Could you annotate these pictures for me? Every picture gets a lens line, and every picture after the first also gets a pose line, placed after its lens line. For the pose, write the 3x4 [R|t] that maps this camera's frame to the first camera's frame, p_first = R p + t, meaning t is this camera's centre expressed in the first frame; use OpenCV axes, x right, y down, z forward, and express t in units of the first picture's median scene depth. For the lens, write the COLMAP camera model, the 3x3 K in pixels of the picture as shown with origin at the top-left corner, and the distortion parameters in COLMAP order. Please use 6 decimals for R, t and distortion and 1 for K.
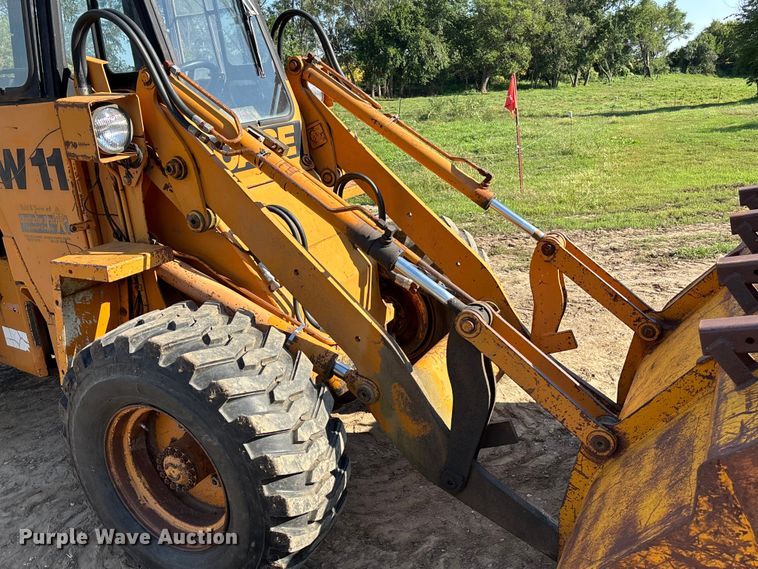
lens RADIAL K [[685.3, 0, 379.0], [0, 685.3, 284.5], [0, 0, 1]] dist [0.116568, -0.262614]
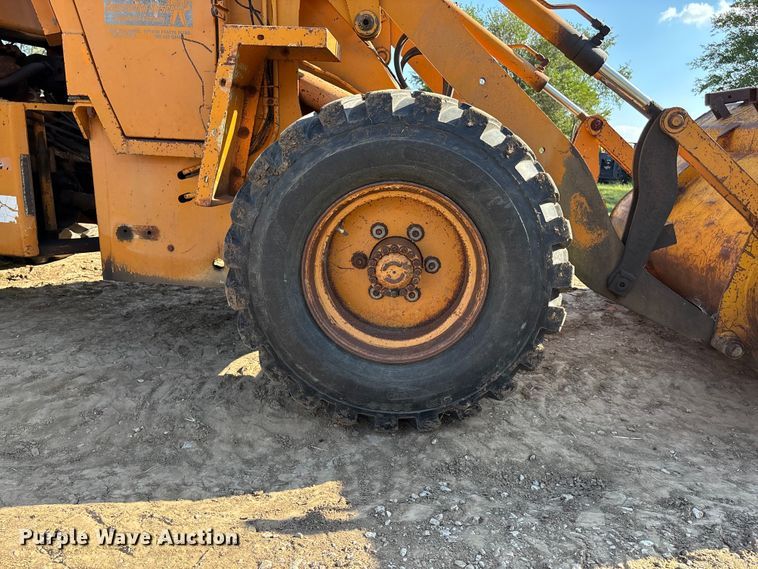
lens RADIAL K [[574.2, 0, 375.2], [0, 574.2, 285.4], [0, 0, 1]] dist [0.021193, 0.000427]
pose [[0.901324, 0.001180, 0.433144, -0.618481], [0.027213, 0.997866, -0.059347, 0.320300], [-0.432290, 0.065278, 0.899369, 0.343780]]
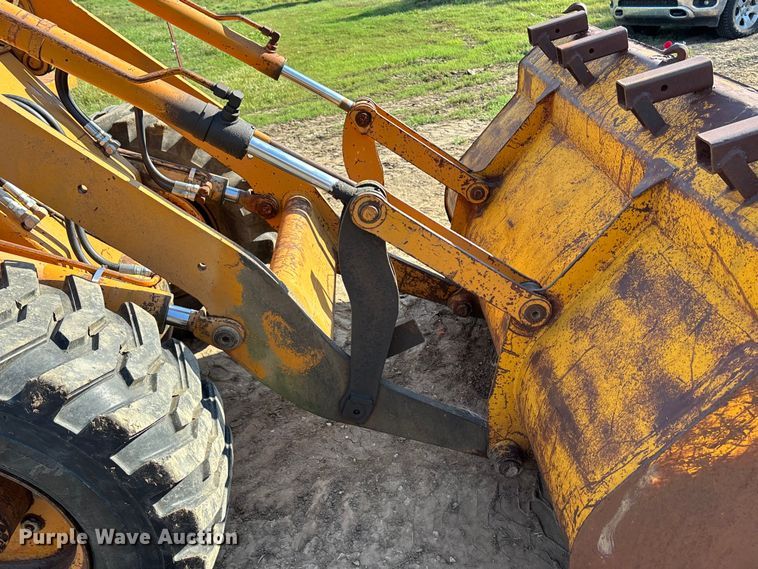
lens RADIAL K [[685.3, 0, 379.0], [0, 685.3, 284.5], [0, 0, 1]] dist [0.116568, -0.262614]
pose [[0.860100, -0.236181, 0.452157, -0.198912], [0.179971, 0.969861, 0.164256, 0.012523], [-0.477323, -0.059901, 0.876684, 0.278292]]
